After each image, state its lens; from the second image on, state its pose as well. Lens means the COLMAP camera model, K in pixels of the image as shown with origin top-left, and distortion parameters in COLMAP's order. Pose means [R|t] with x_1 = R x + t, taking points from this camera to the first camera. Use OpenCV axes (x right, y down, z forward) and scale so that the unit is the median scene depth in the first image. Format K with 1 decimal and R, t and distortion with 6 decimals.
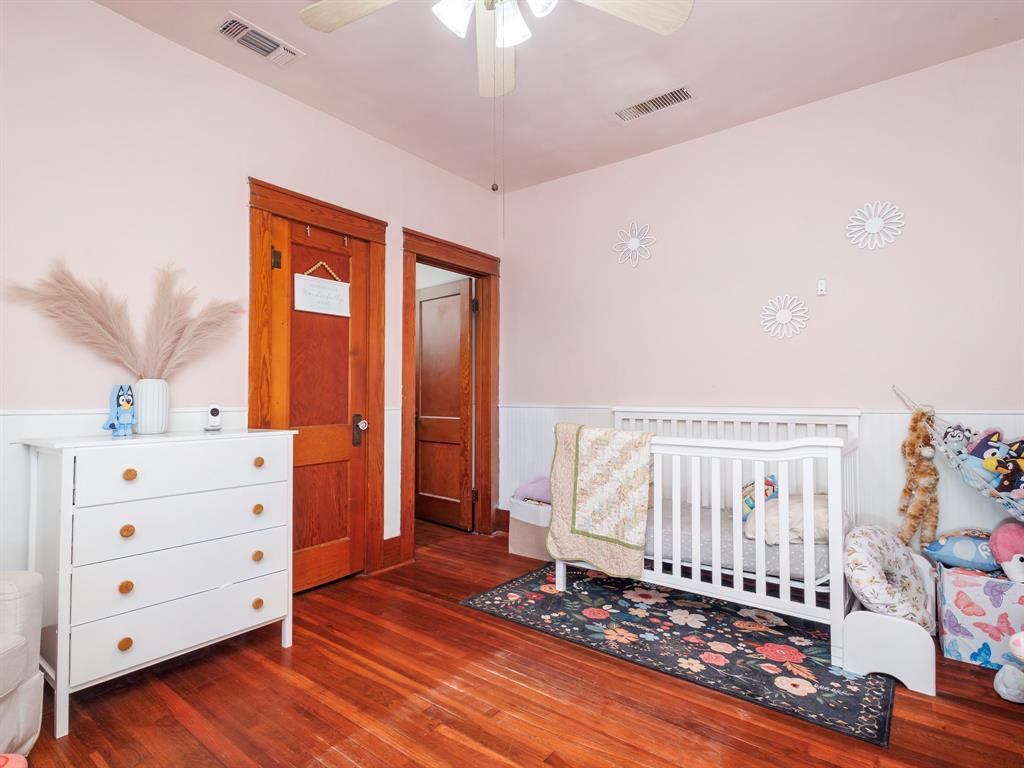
lens RADIAL K [[528.3, 0, 512.0], [0, 528.3, 384.0], [0, 0, 1]] dist [0.008631, 0.000184]
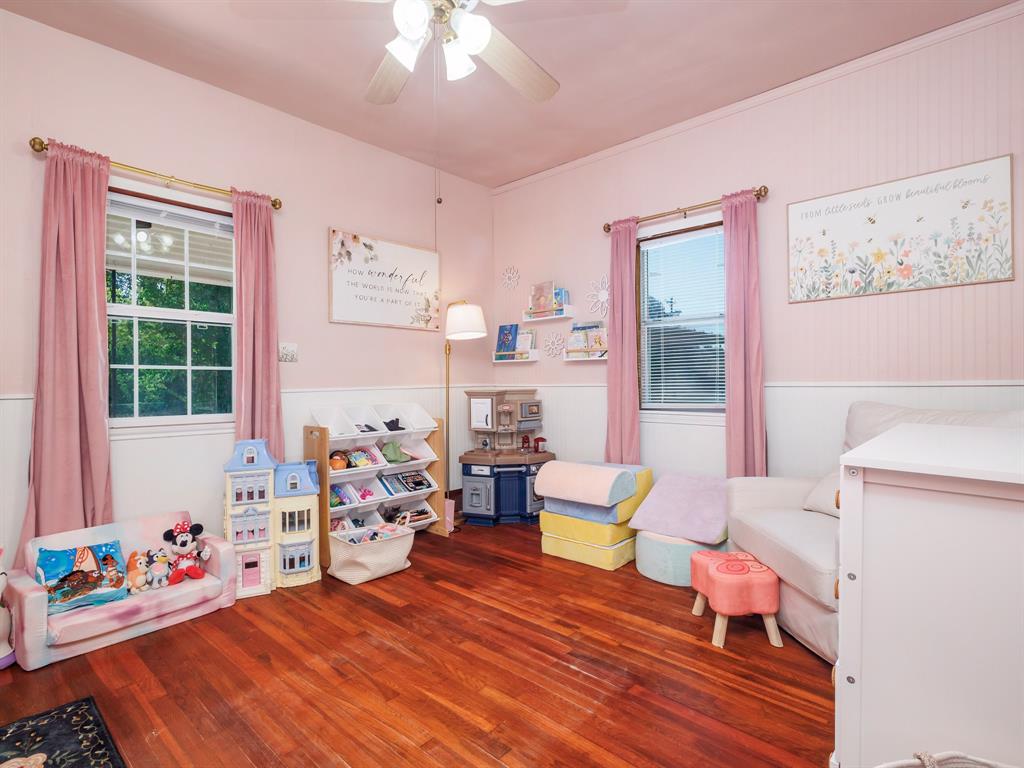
lens RADIAL K [[528.3, 0, 512.0], [0, 528.3, 384.0], [0, 0, 1]] dist [0.008631, 0.000184]
pose [[-0.996864, 0.010404, 0.078449, -0.261583], [0.008802, 0.999746, -0.020748, 0.058330], [-0.078645, -0.019993, -0.996702, 1.996363]]
